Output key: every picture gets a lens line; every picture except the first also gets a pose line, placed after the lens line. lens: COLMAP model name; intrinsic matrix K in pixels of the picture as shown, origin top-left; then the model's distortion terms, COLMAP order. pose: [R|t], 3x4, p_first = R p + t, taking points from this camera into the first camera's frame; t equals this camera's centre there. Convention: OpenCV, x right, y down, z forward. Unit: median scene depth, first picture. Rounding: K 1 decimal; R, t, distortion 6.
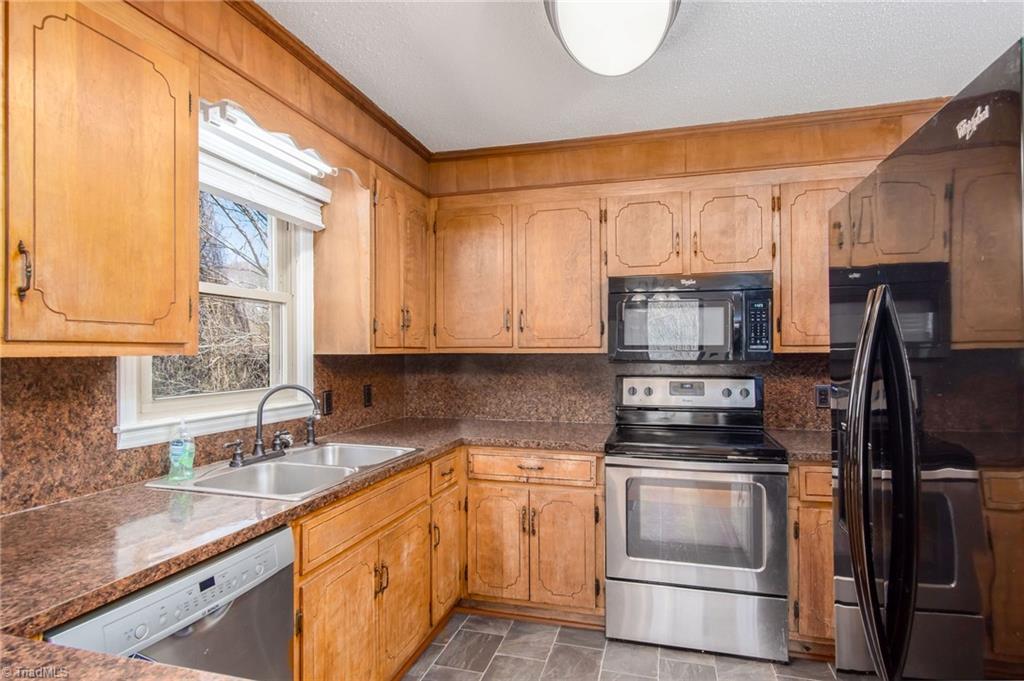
lens RADIAL K [[548.4, 0, 513.2], [0, 548.4, 344.9], [0, 0, 1]] dist [0.001881, 0.000488]
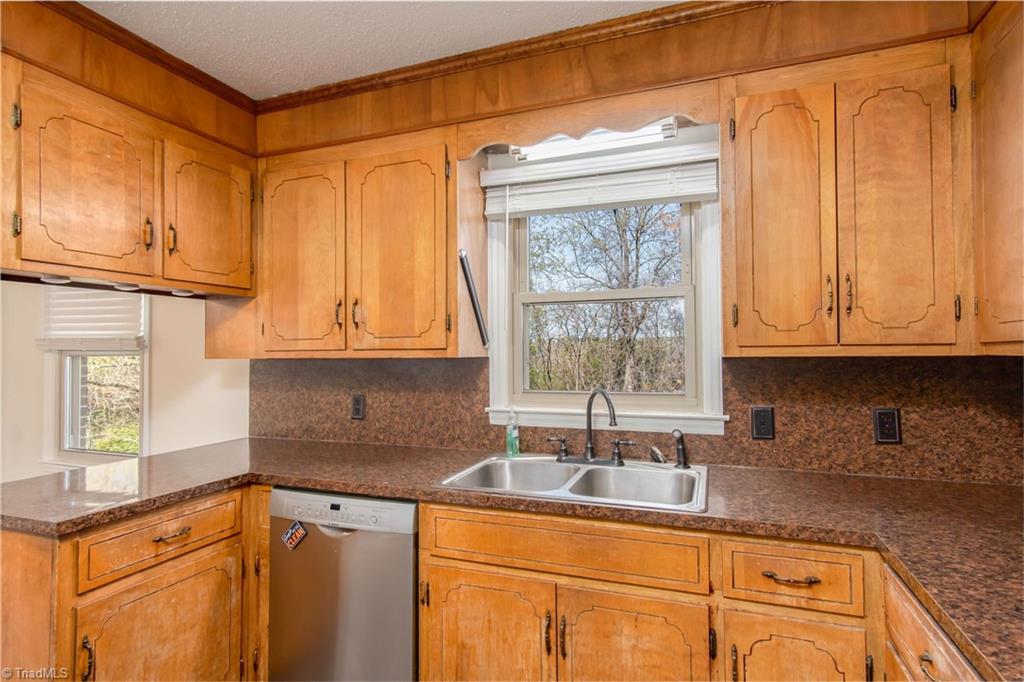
lens RADIAL K [[538.9, 0, 512.0], [0, 538.9, 341.0], [0, 0, 1]] dist [0.000590, 0.000133]
pose [[-0.091205, -0.019771, -0.995636, 0.626470], [0.019853, 0.999568, -0.021668, 0.008965], [0.995634, -0.021743, -0.090773, 1.132349]]
